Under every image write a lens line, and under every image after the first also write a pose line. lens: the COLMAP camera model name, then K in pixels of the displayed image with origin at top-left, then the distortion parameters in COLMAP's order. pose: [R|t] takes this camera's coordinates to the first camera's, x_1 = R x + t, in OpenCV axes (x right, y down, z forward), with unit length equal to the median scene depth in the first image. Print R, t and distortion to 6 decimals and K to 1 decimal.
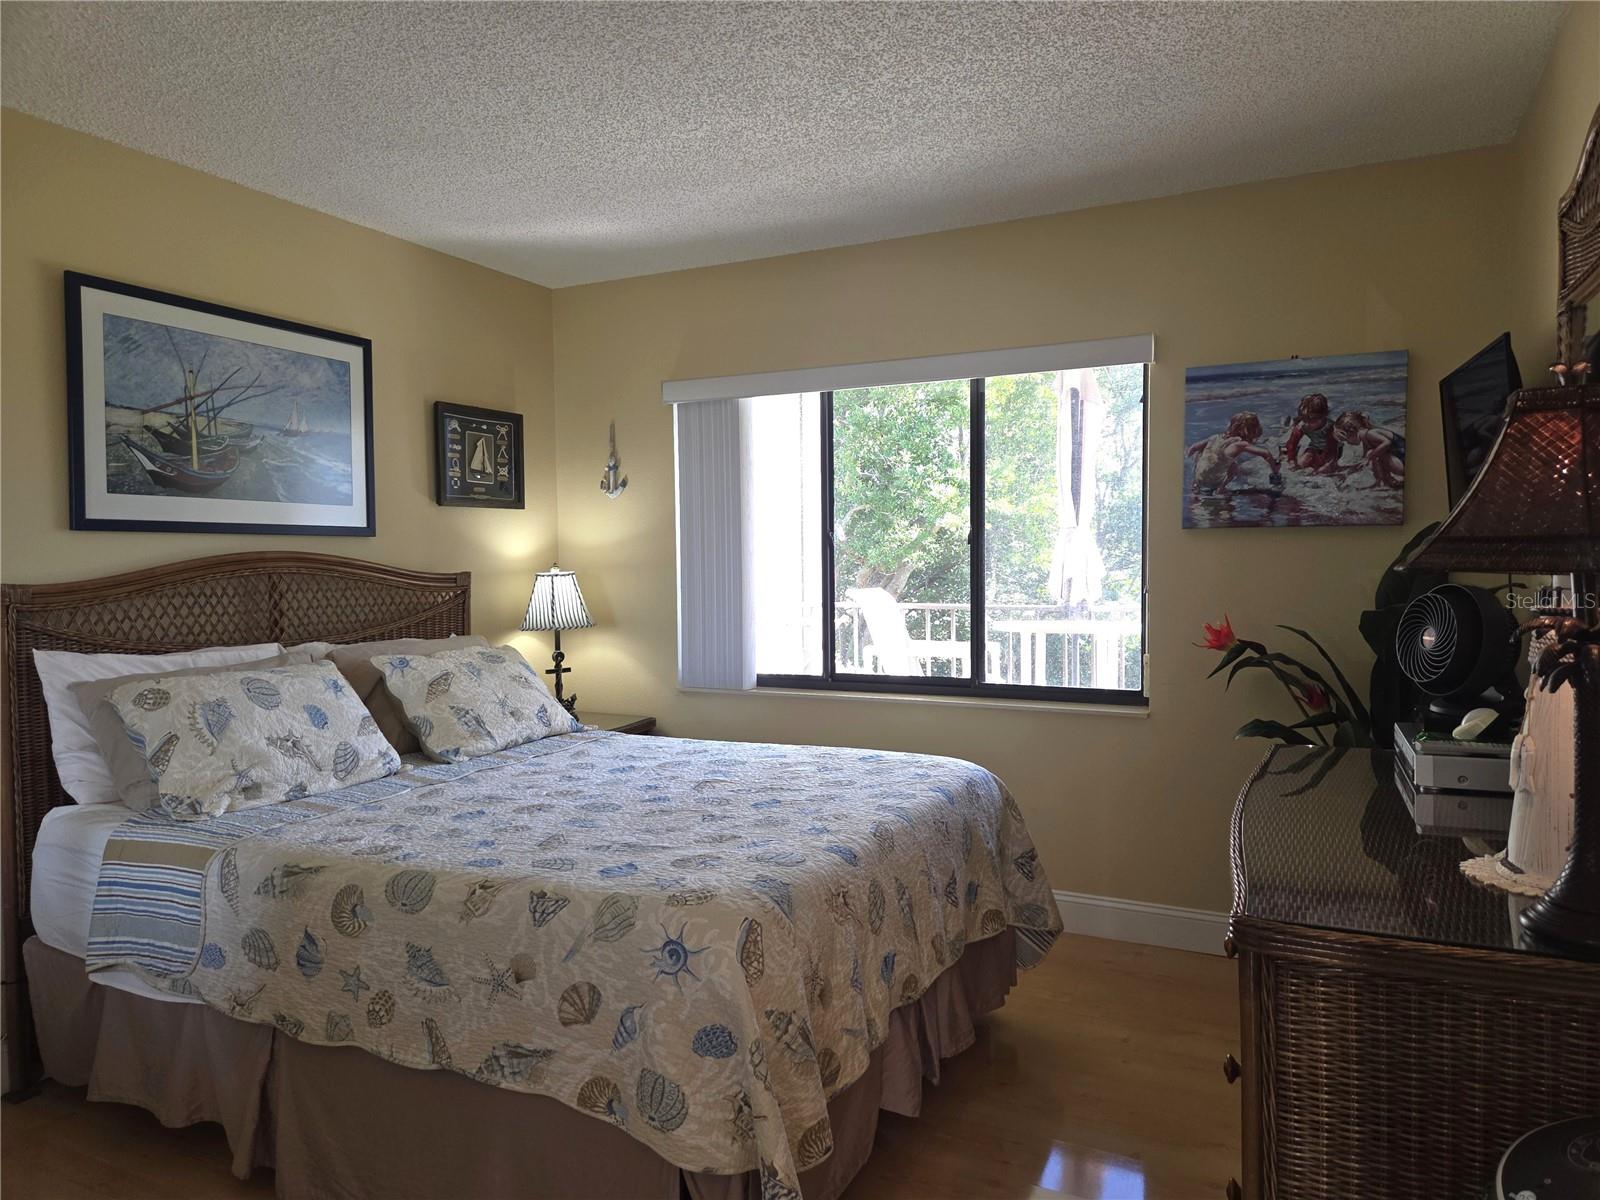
lens RADIAL K [[1051.4, 0, 802.9], [0, 1051.4, 606.3], [0, 0, 1]] dist [0.059794, -0.071543]
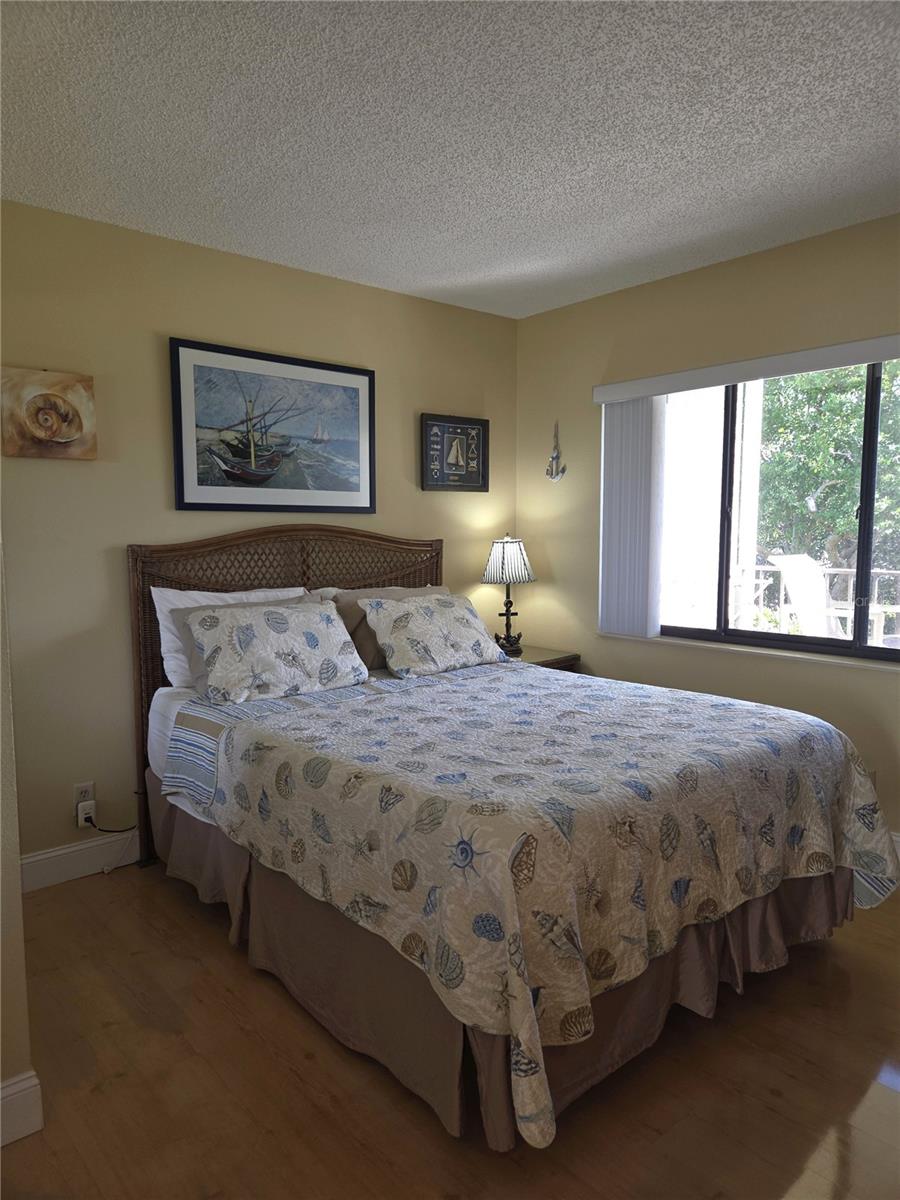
lens RADIAL K [[788.0, 0, 448.9], [0, 788.0, 613.4], [0, 0, 1]] dist [0.063151, -0.062263]
pose [[0.919016, 0.049618, -0.391085, 0.135774], [-0.023866, 0.997231, 0.070438, -0.012668], [0.393497, -0.055400, 0.917655, 0.090842]]
